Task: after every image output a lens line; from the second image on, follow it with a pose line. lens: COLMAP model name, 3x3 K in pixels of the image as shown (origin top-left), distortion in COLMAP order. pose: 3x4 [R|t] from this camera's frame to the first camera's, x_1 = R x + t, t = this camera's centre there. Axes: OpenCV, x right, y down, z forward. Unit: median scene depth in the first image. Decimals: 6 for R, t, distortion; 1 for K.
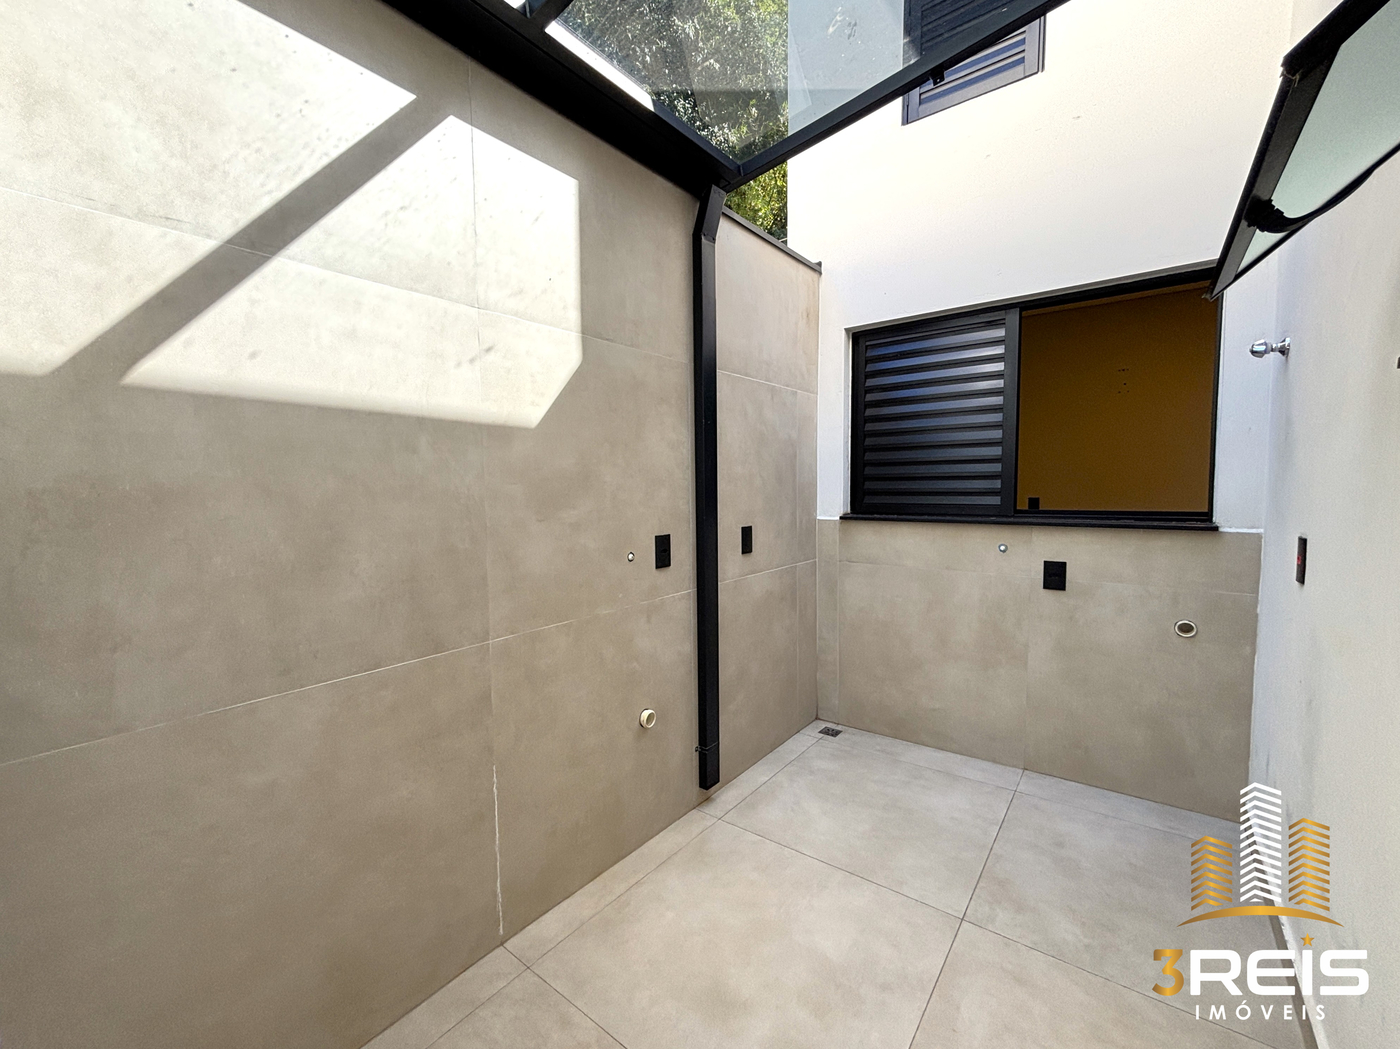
lens RADIAL K [[578.7, 0, 692.1], [0, 578.7, 522.1], [0, 0, 1]] dist [0.002824, -0.000951]
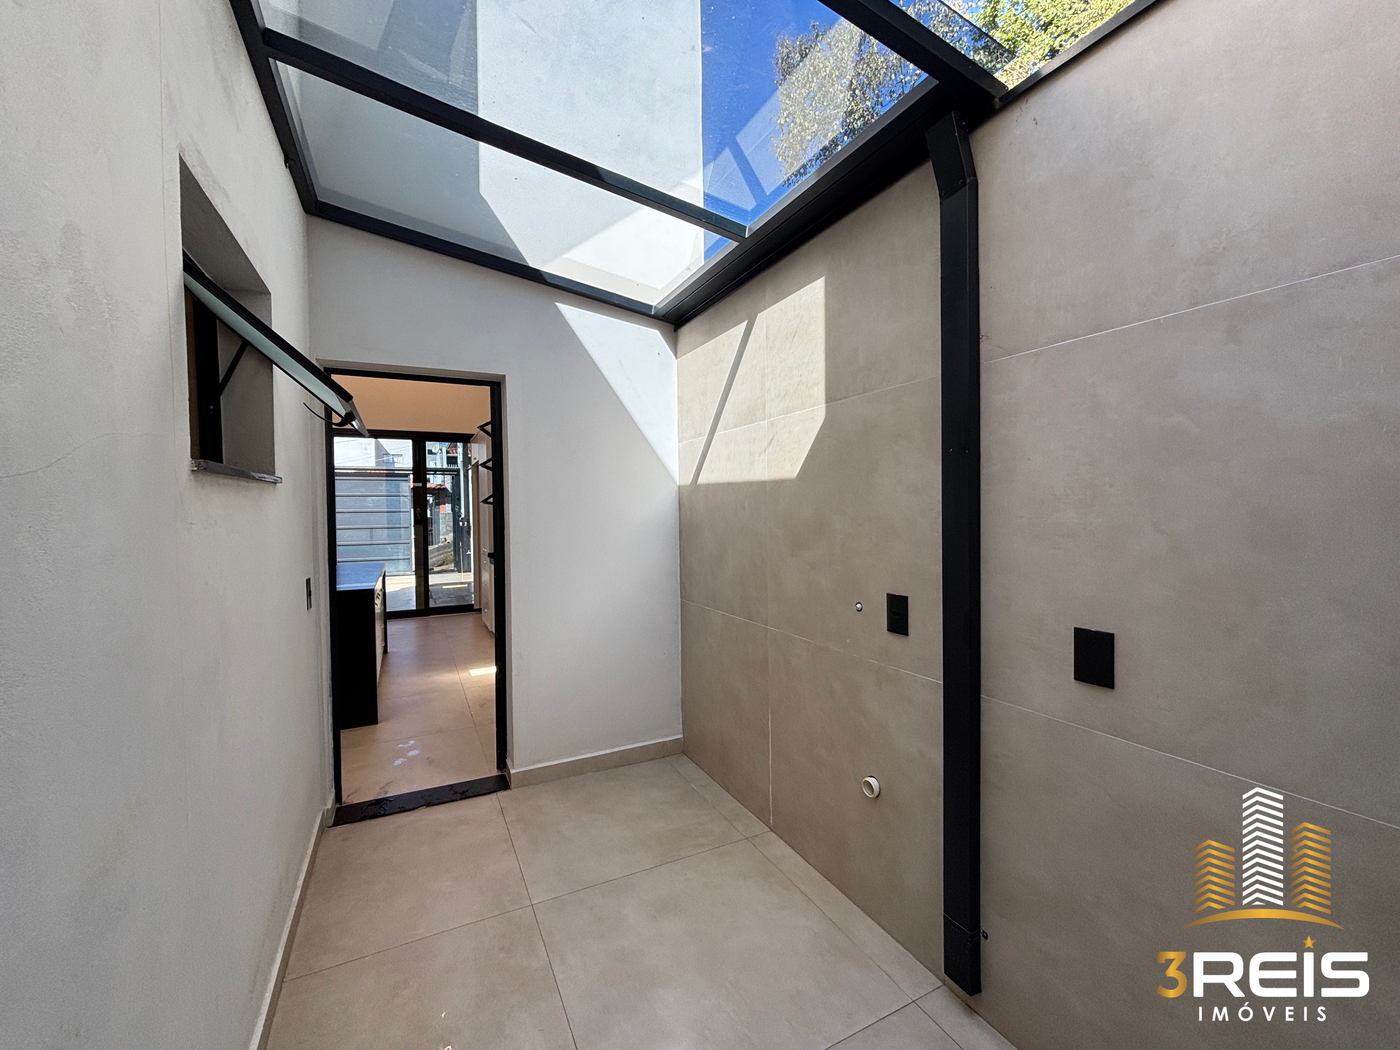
lens RADIAL K [[578.7, 0, 691.5], [0, 578.7, 525.4], [0, 0, 1]] dist [0.002824, -0.000951]
pose [[-0.440454, 0.042120, -0.896787, 0.968282], [-0.044808, 0.996623, 0.068816, -0.142996], [0.896656, 0.070494, -0.437079, 1.260587]]
